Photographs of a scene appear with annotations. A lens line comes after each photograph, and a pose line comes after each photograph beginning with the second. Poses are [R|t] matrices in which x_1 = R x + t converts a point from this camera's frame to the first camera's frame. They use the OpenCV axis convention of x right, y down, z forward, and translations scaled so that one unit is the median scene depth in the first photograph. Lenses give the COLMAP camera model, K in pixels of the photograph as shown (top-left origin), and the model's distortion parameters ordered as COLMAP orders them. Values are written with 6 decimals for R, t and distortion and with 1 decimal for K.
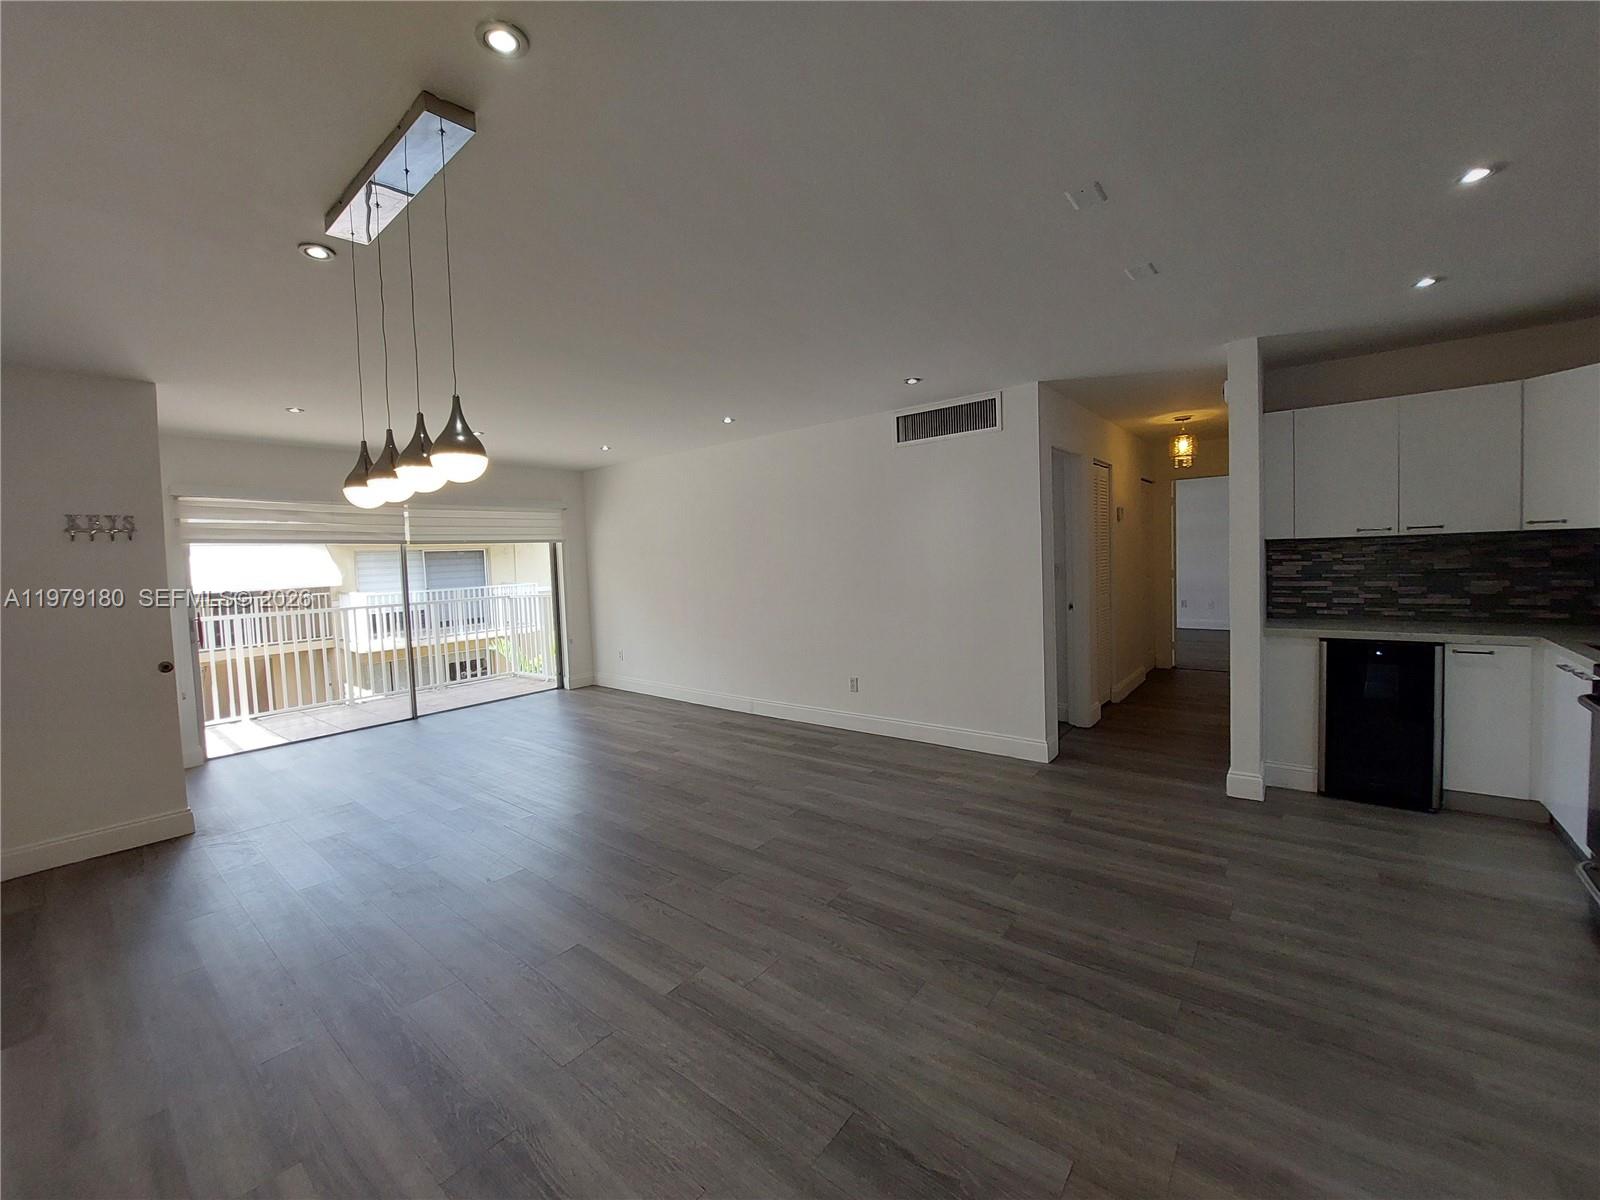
lens RADIAL K [[639.0, 0, 806.6], [0, 639.0, 590.6], [0, 0, 1]] dist [-0.010720, 0.000398]
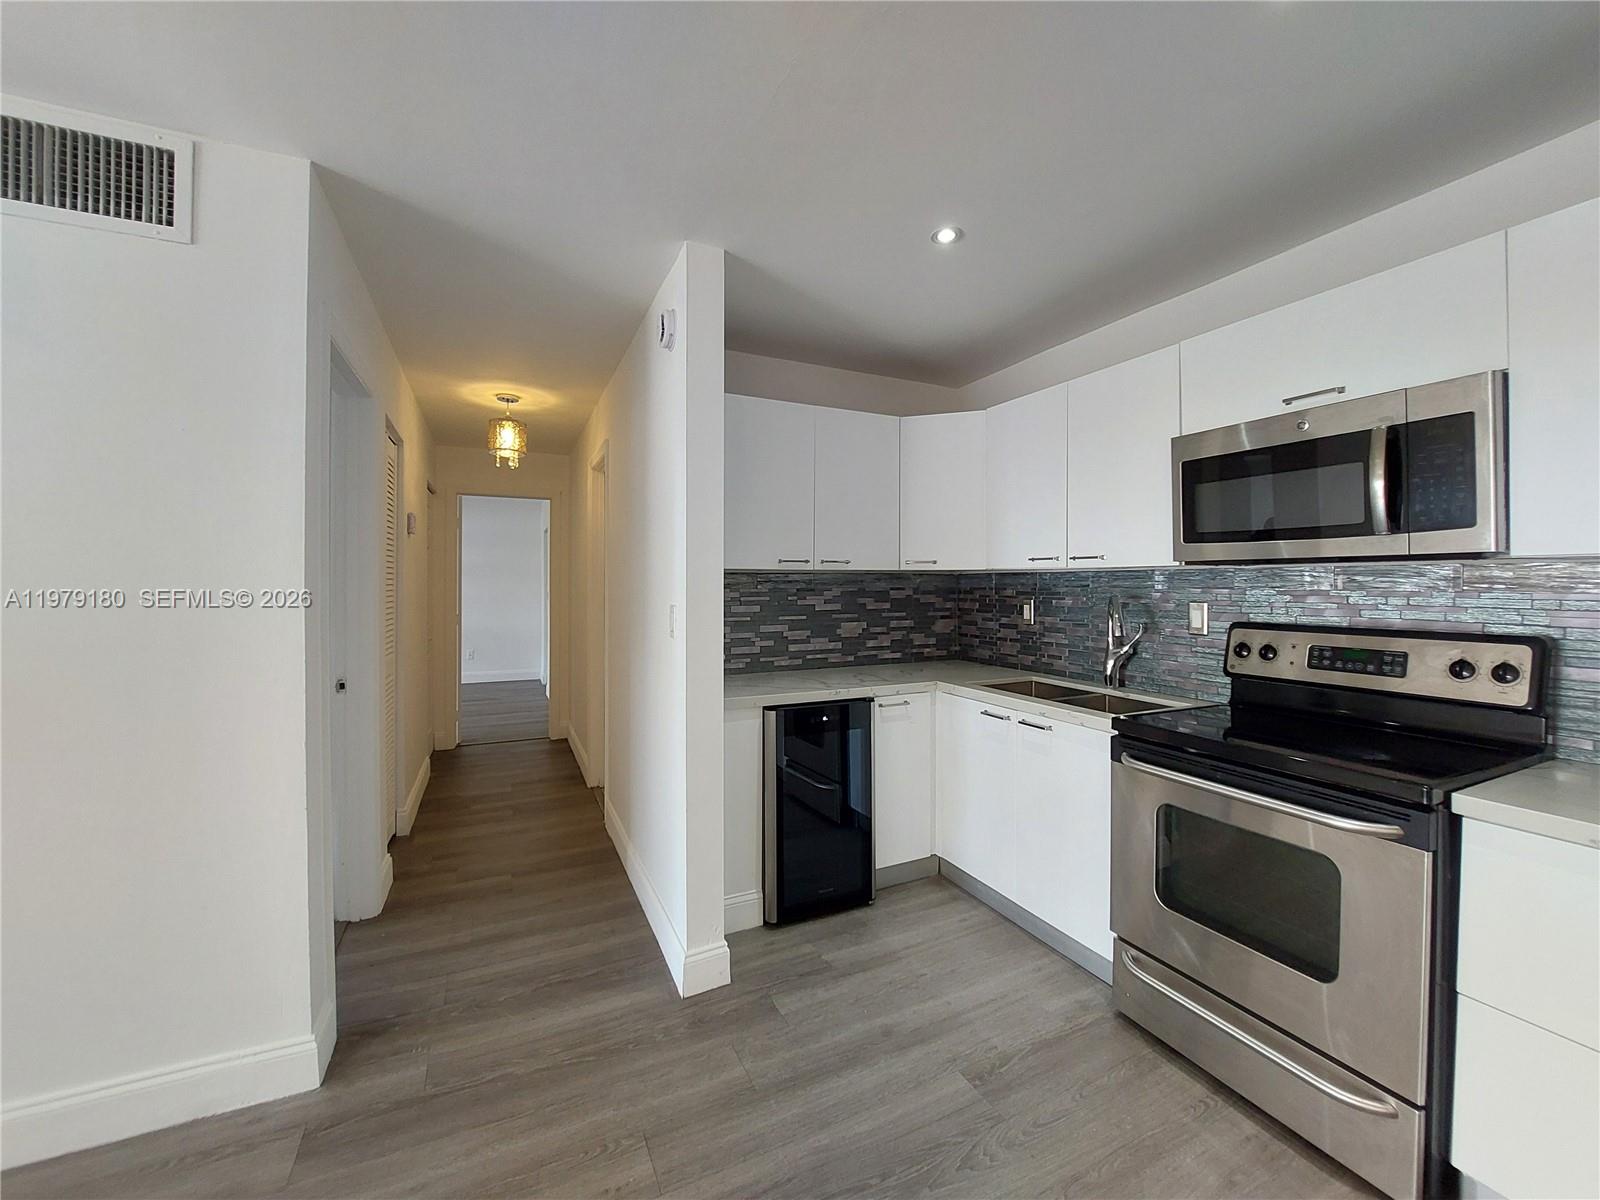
lens RADIAL K [[639.0, 0, 794.9], [0, 639.0, 581.5], [0, 0, 1]] dist [-0.010720, 0.000398]
pose [[0.446247, 0.038911, 0.894063, 0.166691], [0.034443, 0.997567, -0.060607, -0.021749], [-0.894247, 0.057840, 0.443822, 0.631955]]
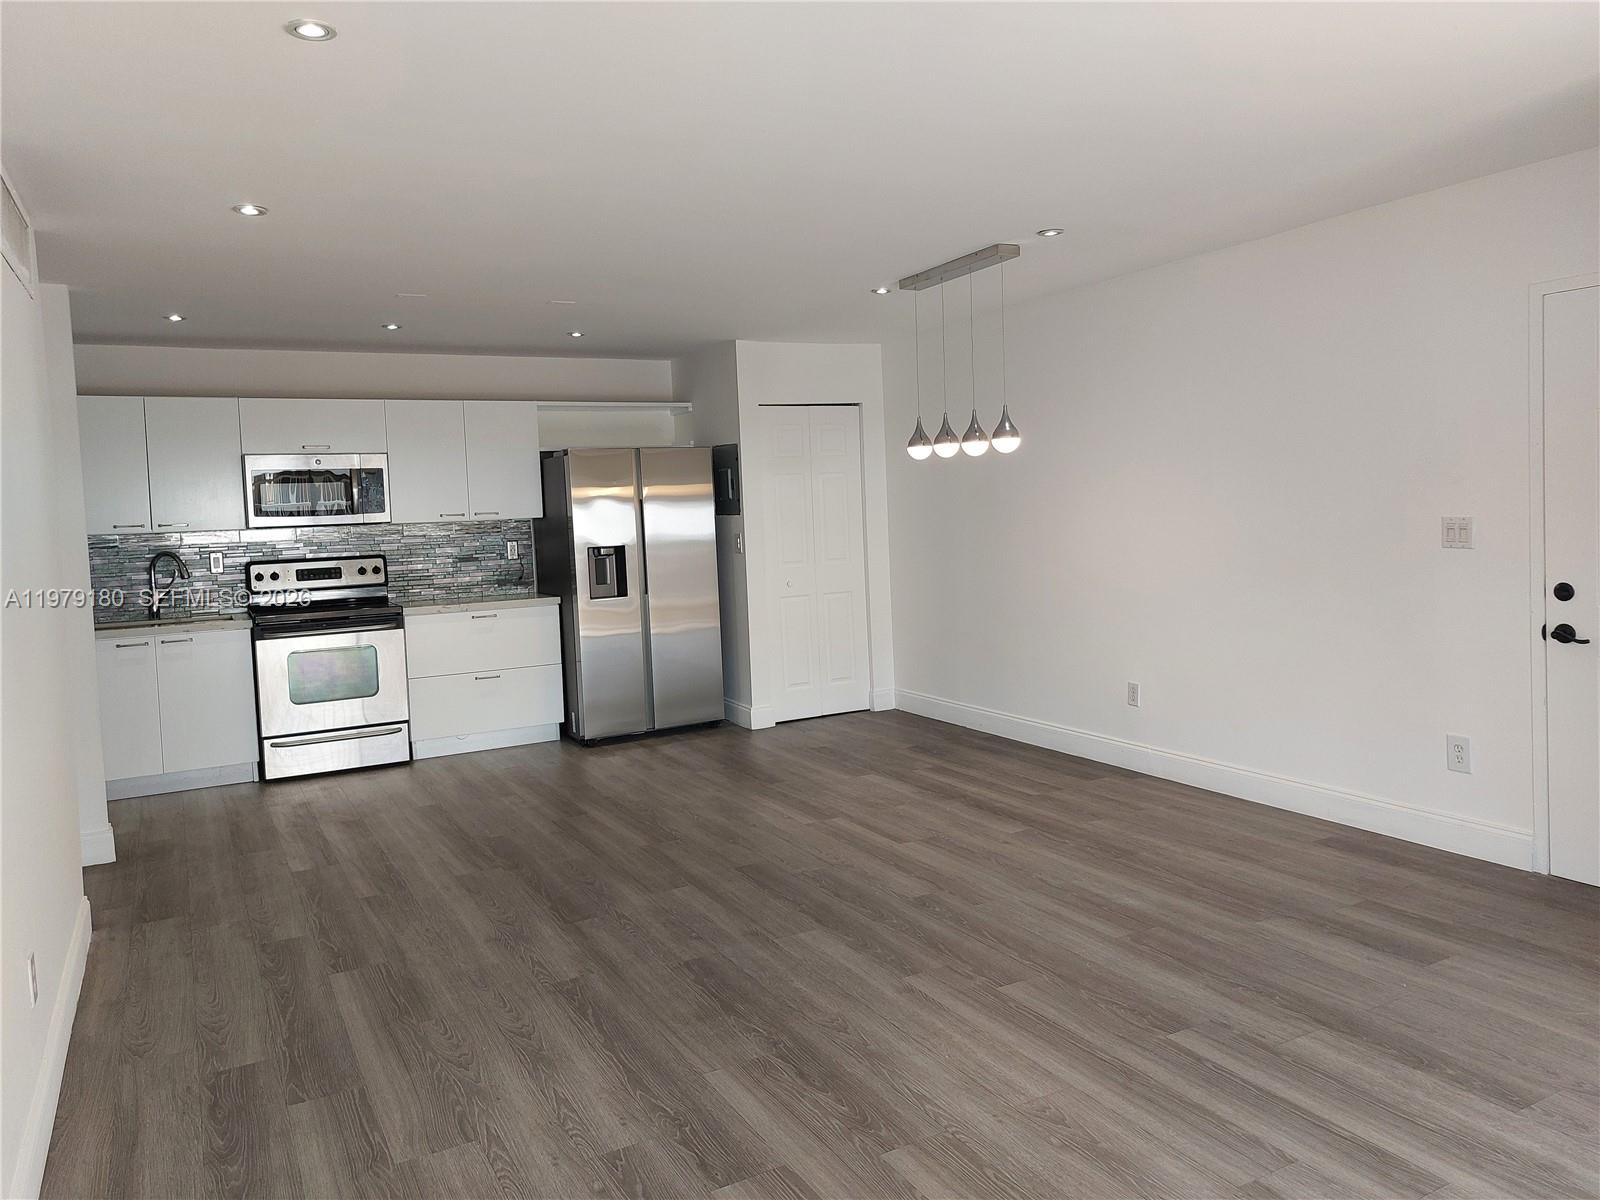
lens RADIAL K [[1144.4, 0, 802.4], [0, 1144.4, 597.3], [0, 0, 1]] dist [0.007936, 0.000569]
pose [[-0.917731, 0.039983, 0.395184, -0.692704], [0.092194, 0.989191, 0.114020, -0.080691], [-0.386354, 0.141073, -0.911498, 1.938875]]
